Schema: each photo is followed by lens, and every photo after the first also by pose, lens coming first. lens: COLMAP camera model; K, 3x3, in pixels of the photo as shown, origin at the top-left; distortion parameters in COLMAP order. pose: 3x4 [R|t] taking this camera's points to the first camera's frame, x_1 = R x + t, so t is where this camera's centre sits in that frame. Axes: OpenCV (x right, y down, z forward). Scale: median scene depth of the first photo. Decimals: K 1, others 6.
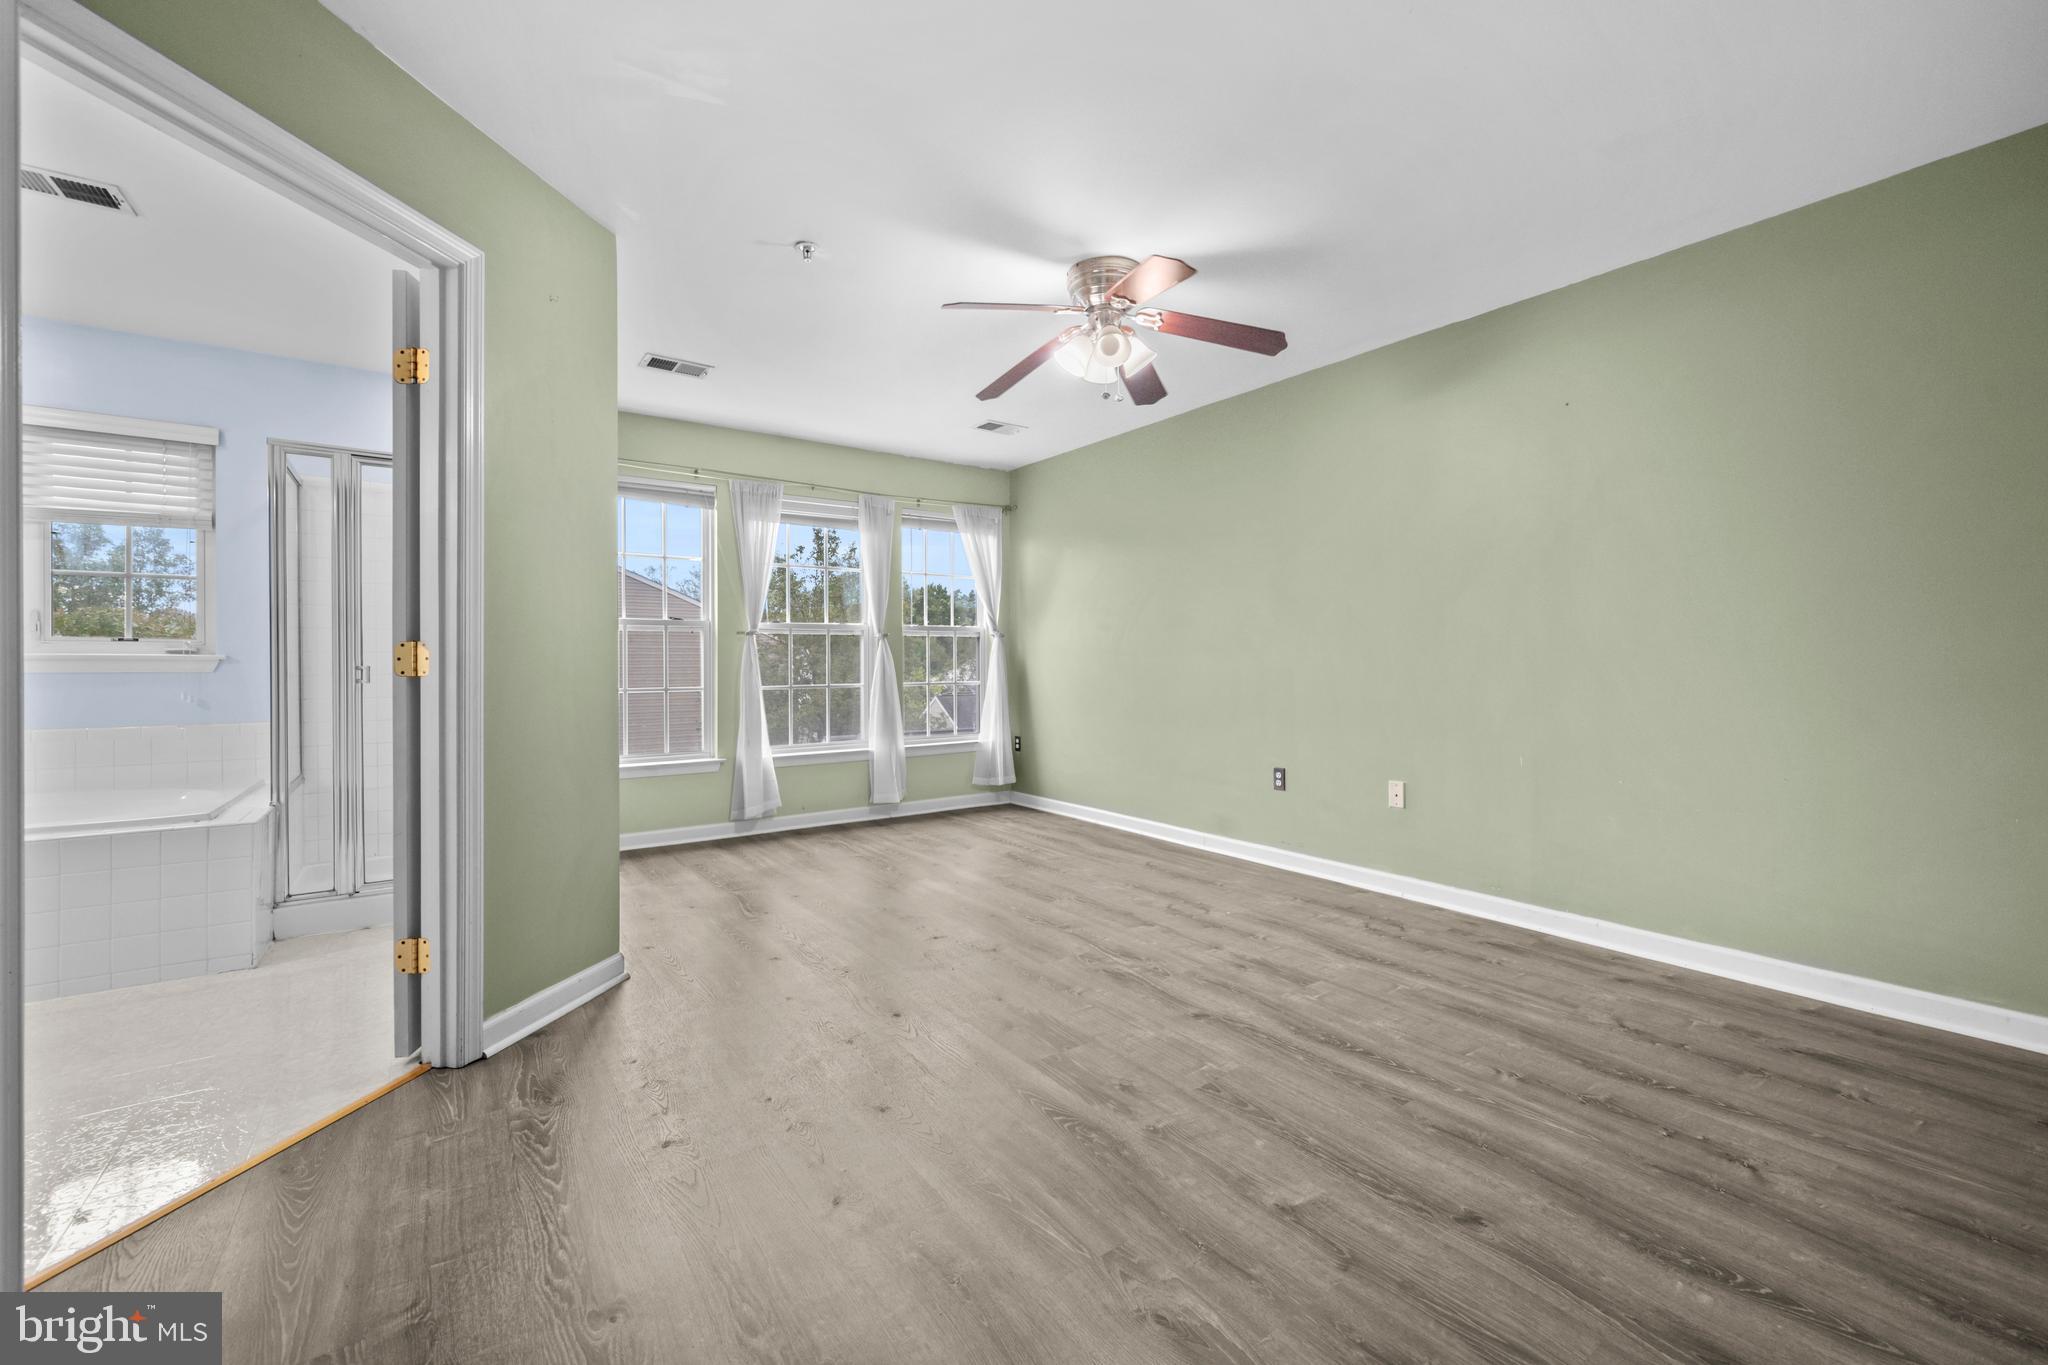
lens RADIAL K [[809.4, 0, 1030.8], [0, 809.4, 663.1], [0, 0, 1]] dist [-0.008499, 0.000486]
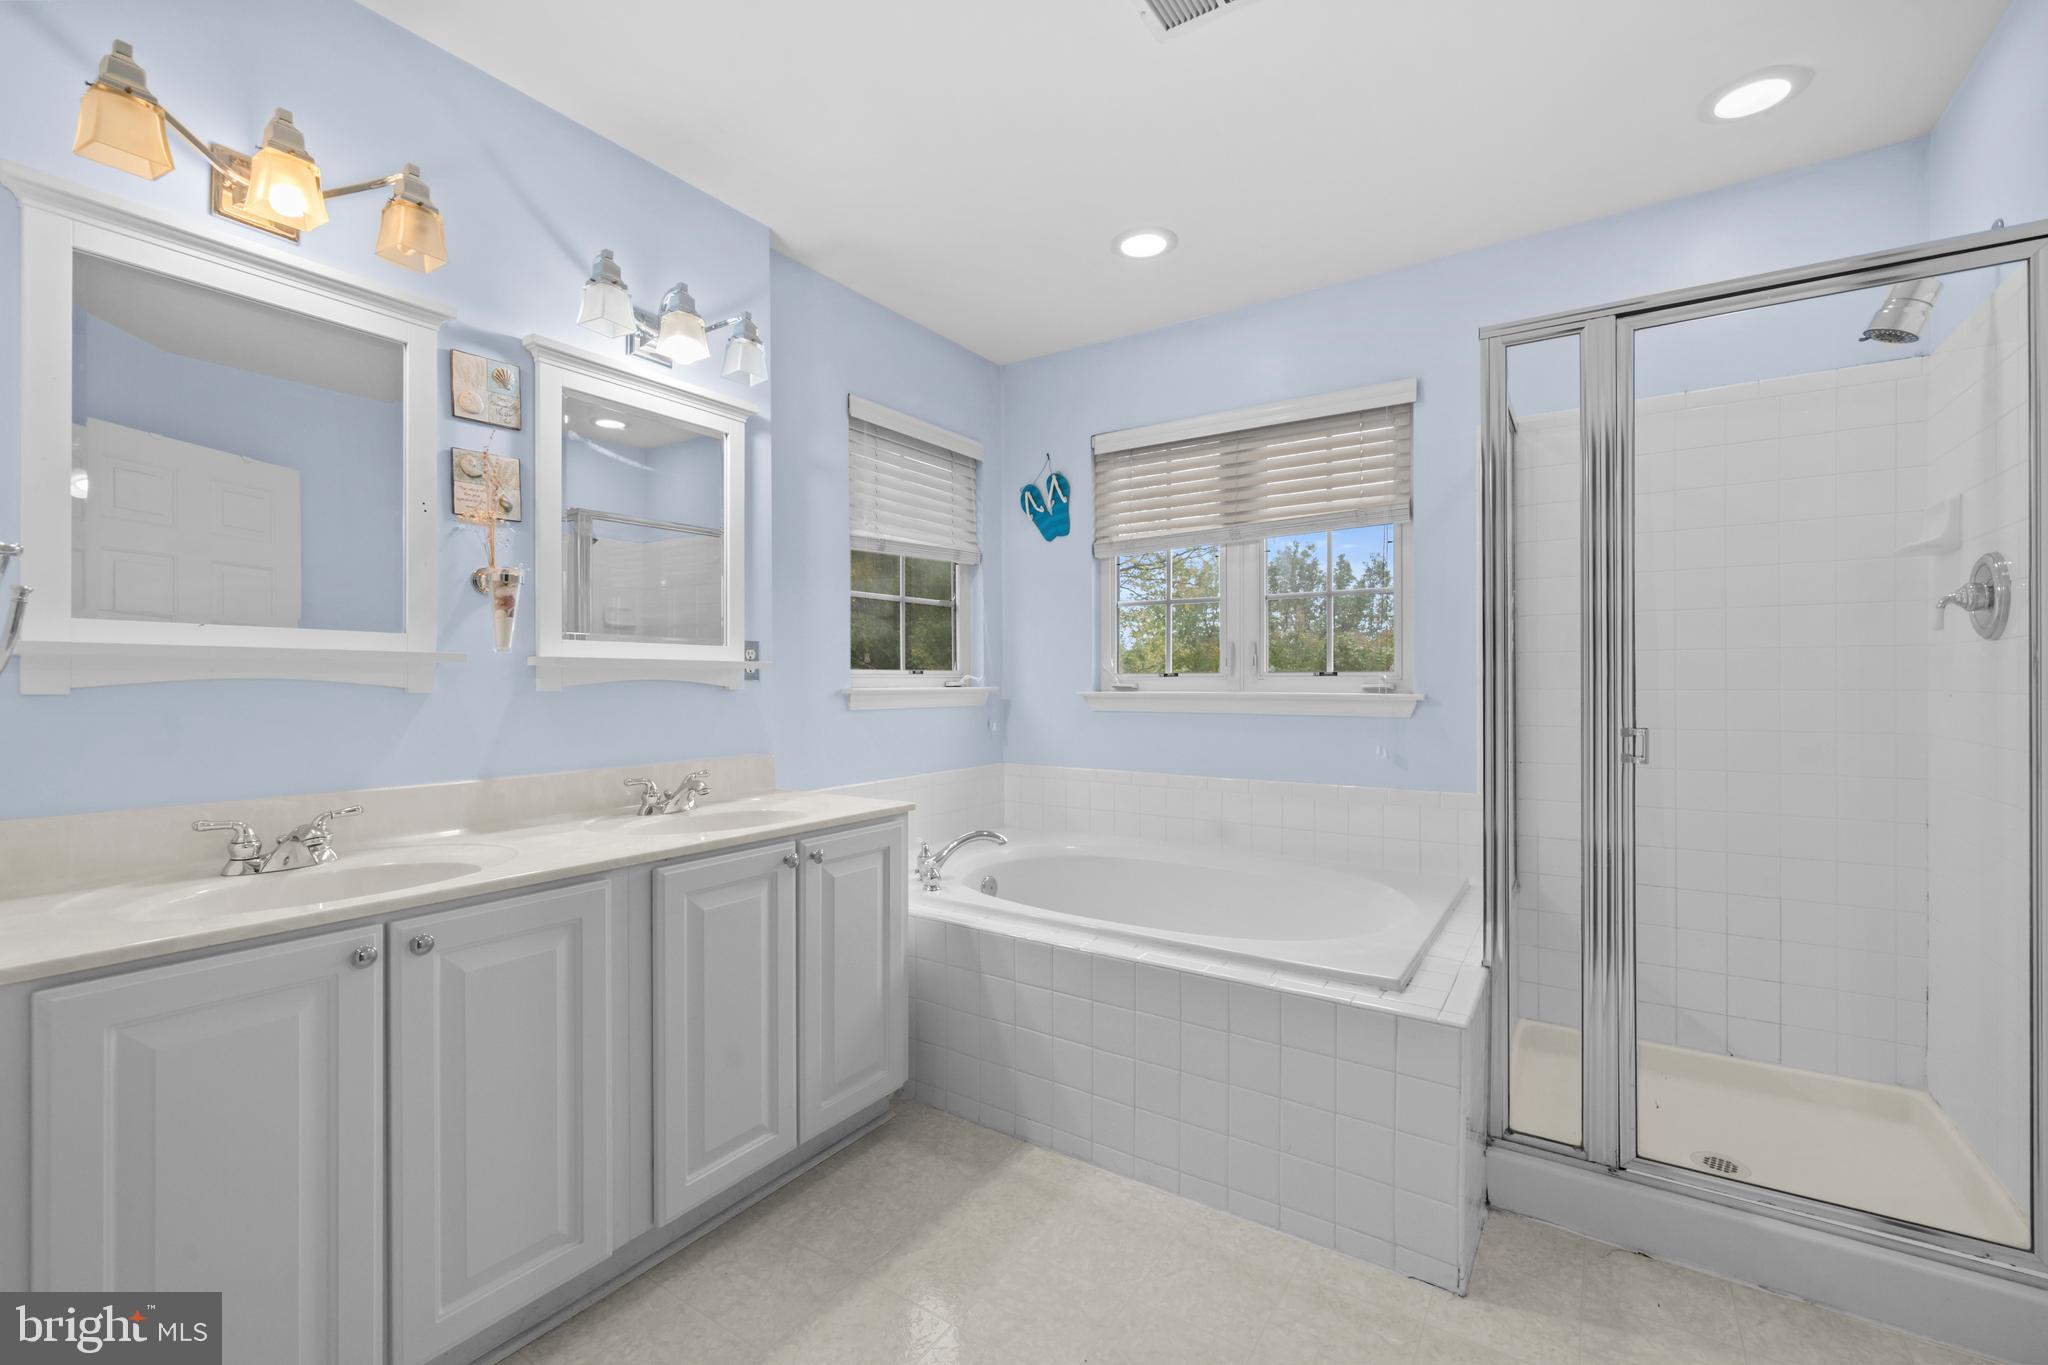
lens RADIAL K [[872.3, 0, 1019.7], [0, 872.3, 683.2], [0, 0, 1]] dist [-0.002327, -0.000276]
pose [[0.338523, 0.007422, -0.940929, -0.400298], [0.004097, 0.999948, 0.009361, -0.028358], [0.940949, -0.007024, 0.338475, 0.404007]]
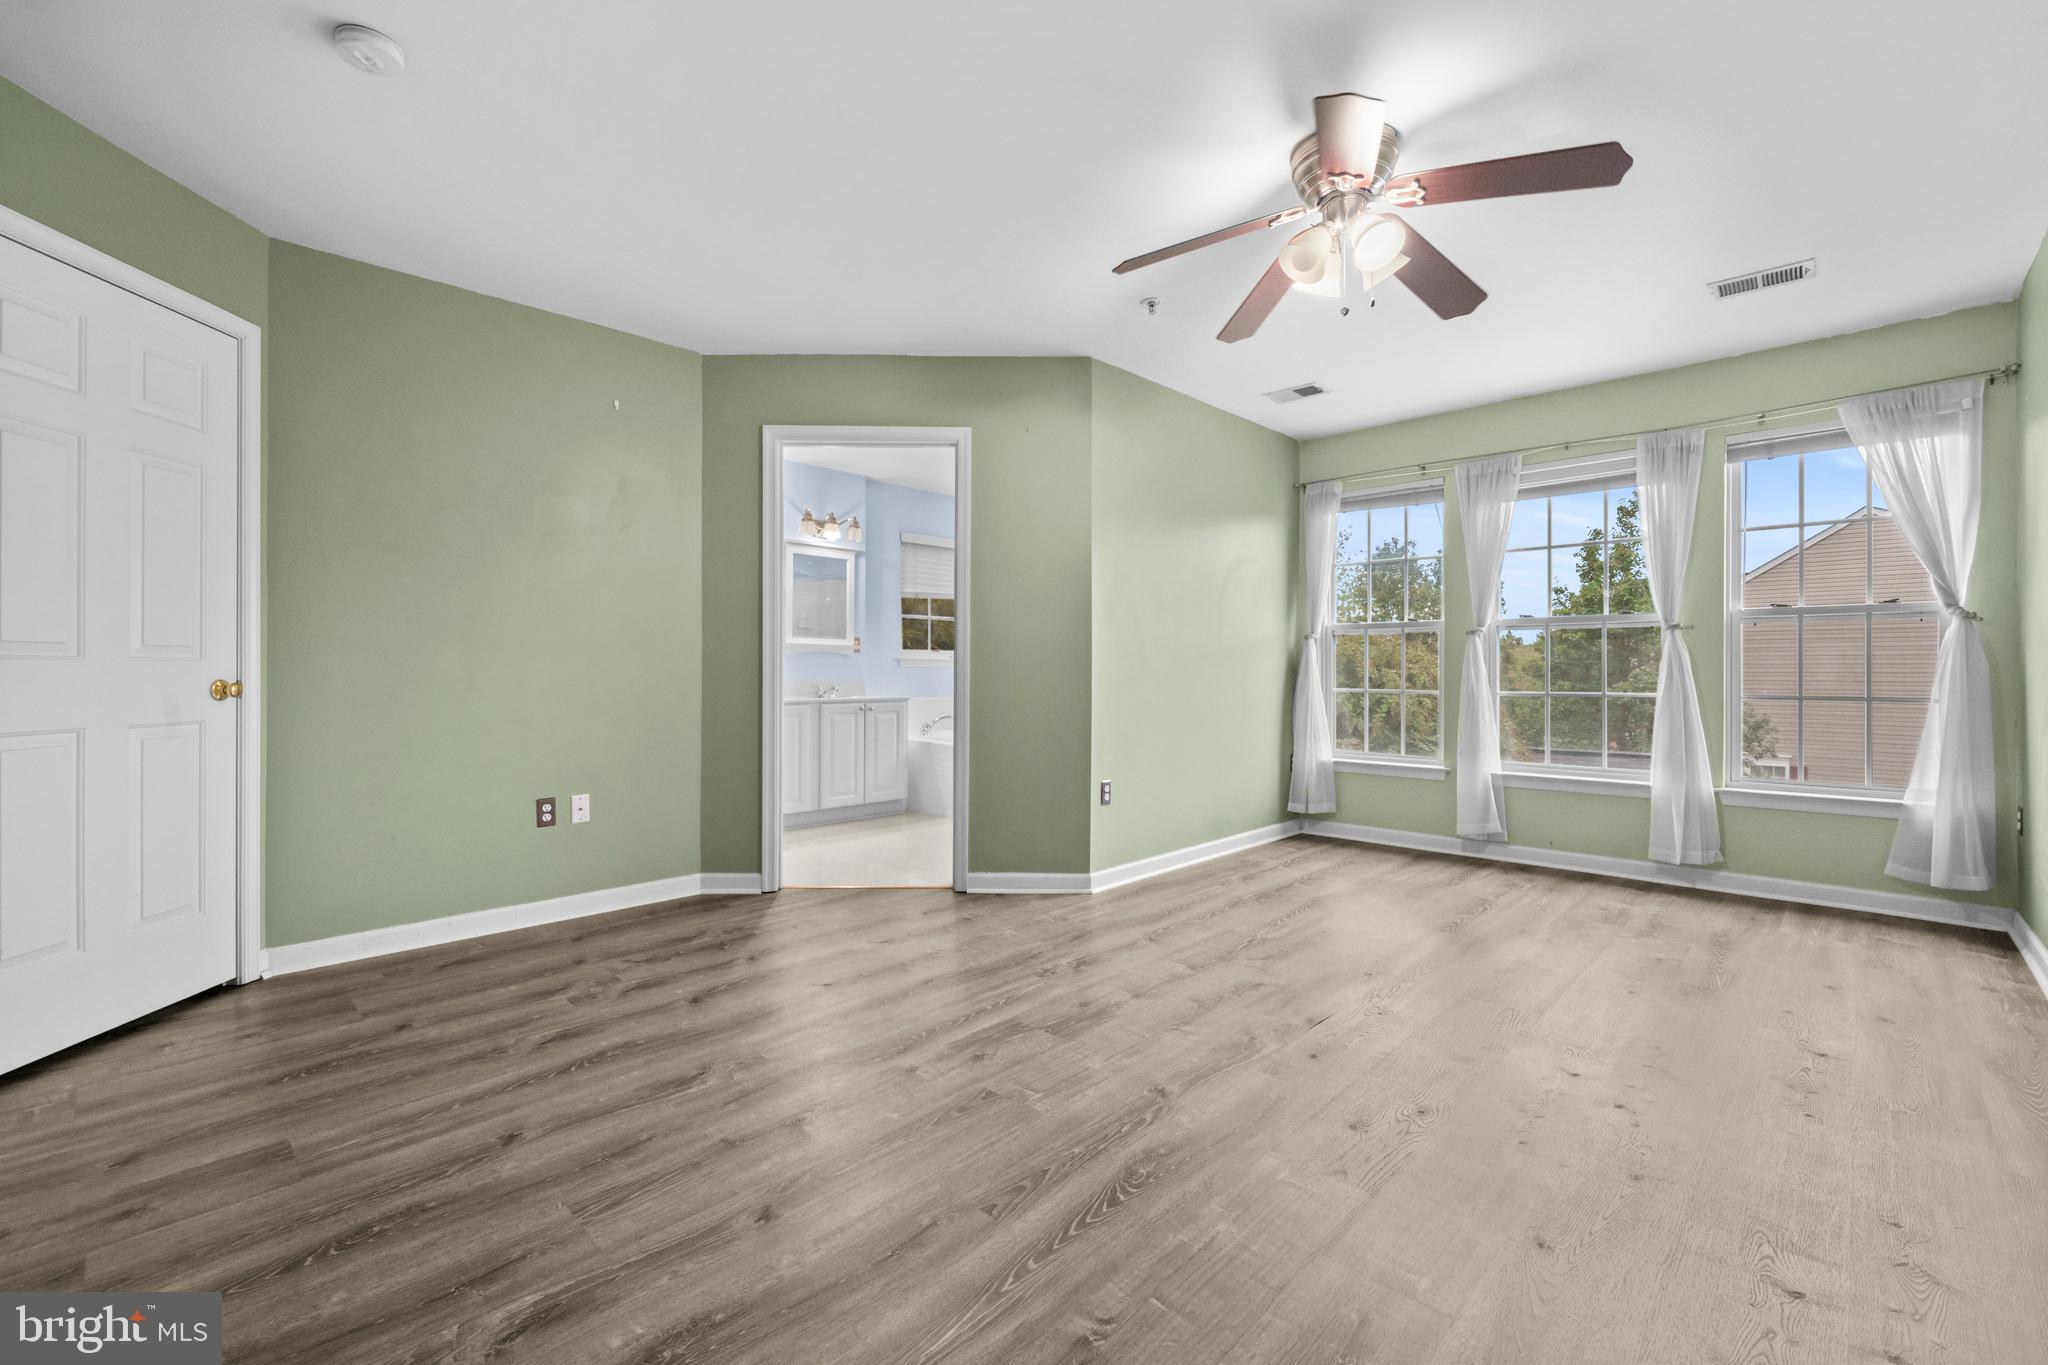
lens RADIAL K [[872.3, 0, 1033.4], [0, 872.3, 660.1], [0, 0, 1]] dist [-0.002327, -0.000276]
pose [[0.188284, -0.006319, -0.982094, 0.686869], [-0.000805, 0.999978, -0.006588, 0.001222], [0.982114, 0.002031, 0.188274, 0.456208]]
